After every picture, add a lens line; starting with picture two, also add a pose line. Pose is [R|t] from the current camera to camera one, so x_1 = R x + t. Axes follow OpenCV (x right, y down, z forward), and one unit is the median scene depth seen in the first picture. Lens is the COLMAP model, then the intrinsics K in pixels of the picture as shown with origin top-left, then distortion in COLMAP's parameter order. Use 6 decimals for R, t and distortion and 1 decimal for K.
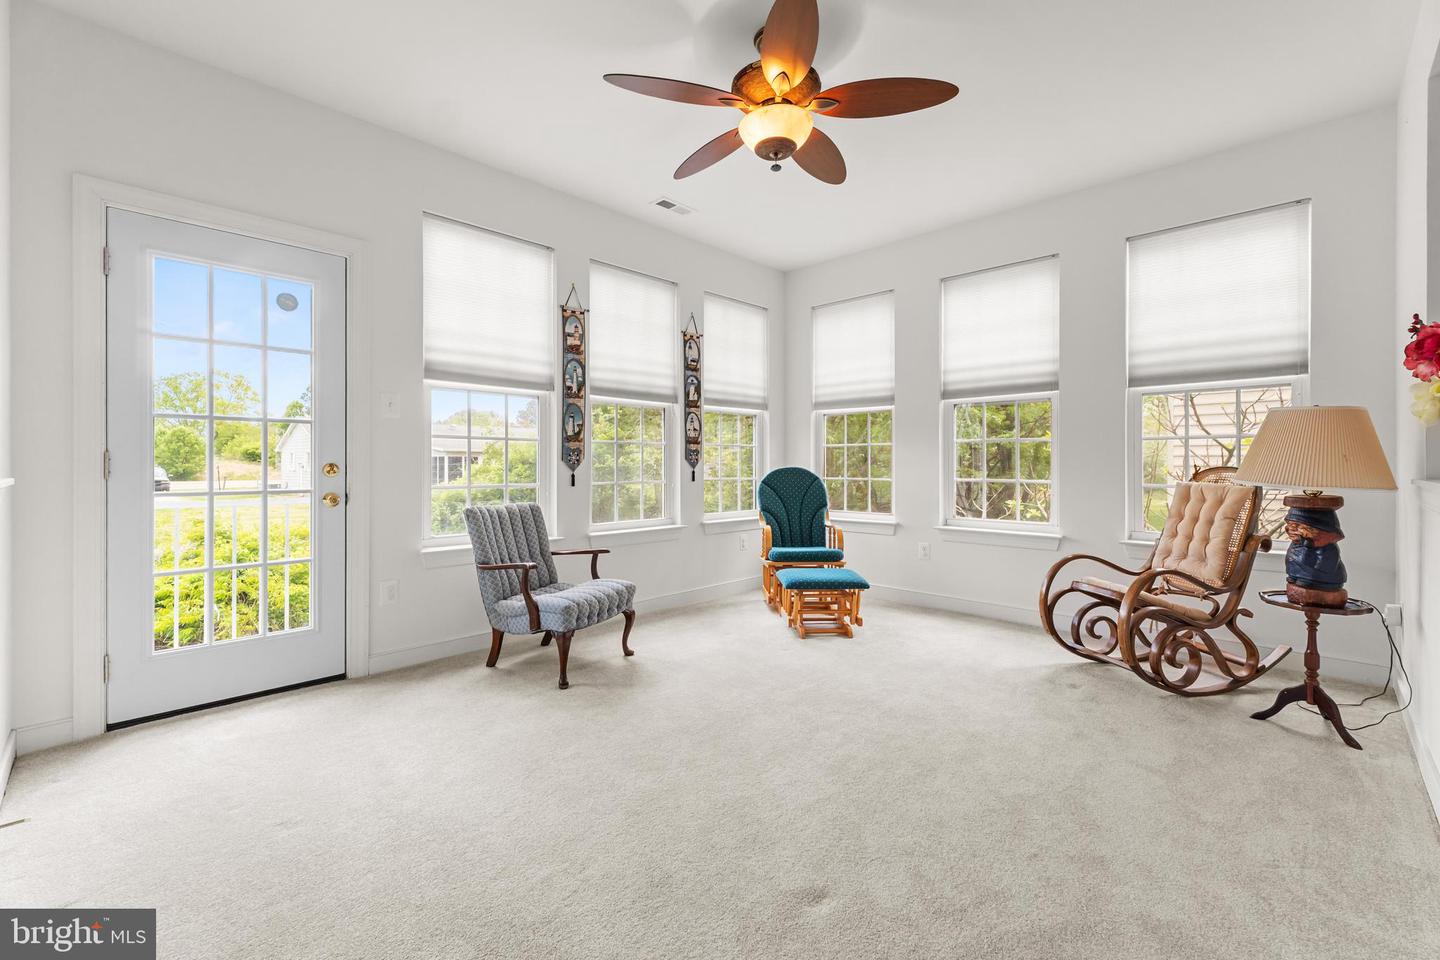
lens RADIAL K [[601.3, 0, 717.0], [0, 601.3, 476.5], [0, 0, 1]] dist [0.002299, 0.000074]
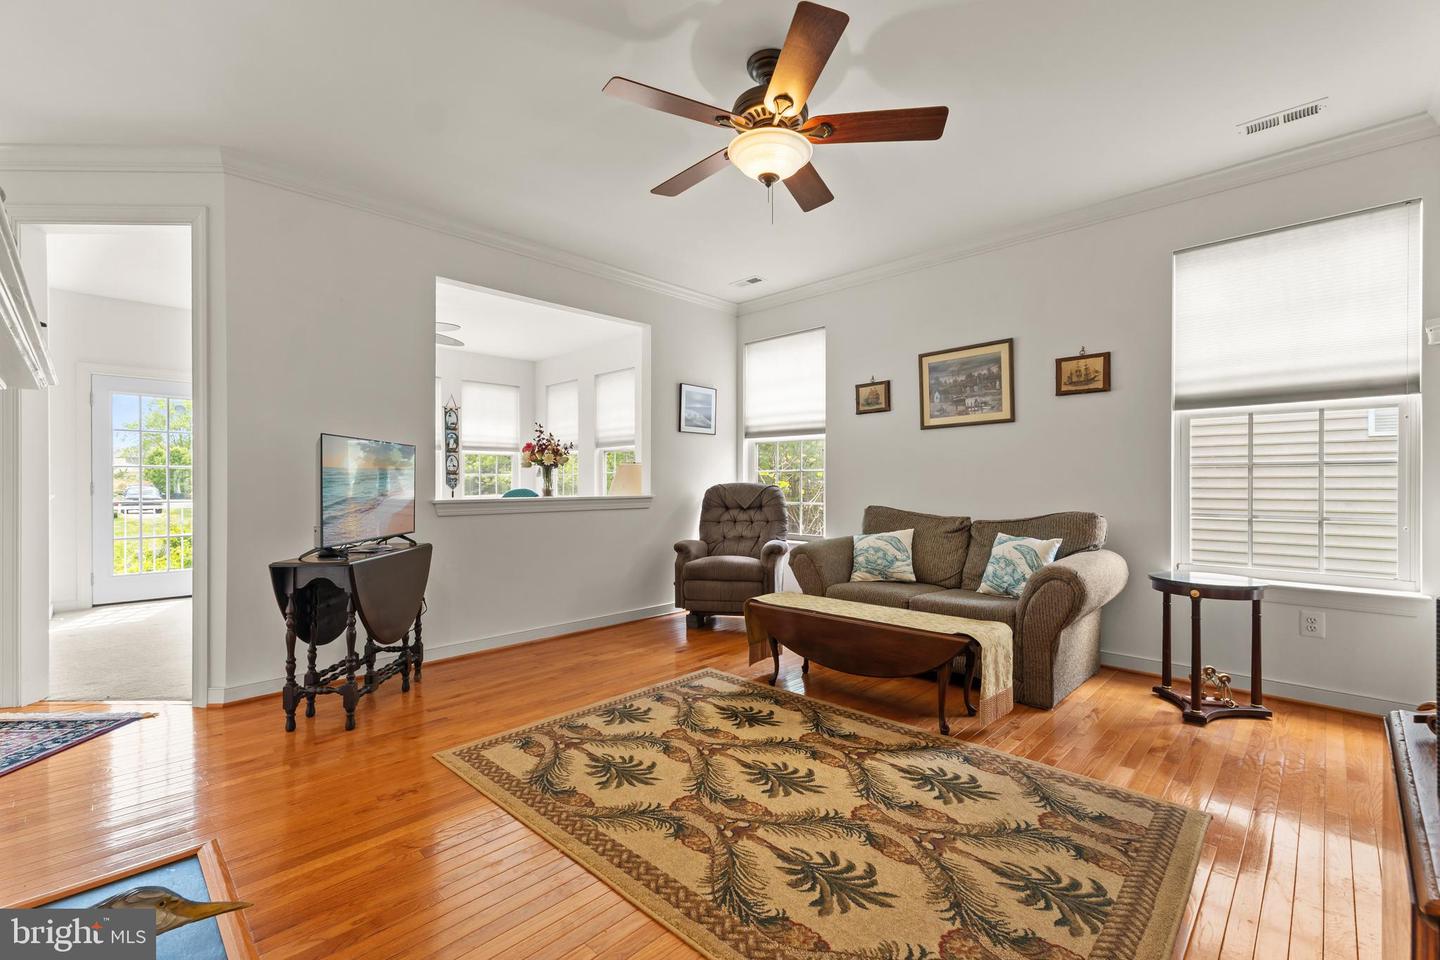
lens RADIAL K [[621.1, 0, 723.2], [0, 621.1, 483.6], [0, 0, 1]] dist [-0.009303, 0.000142]
pose [[0.999999, 0.001111, 0.000557, 0.689201], [-0.001095, 0.999613, -0.027787, 0.015697], [-0.000588, 0.027786, 0.999614, -0.673593]]
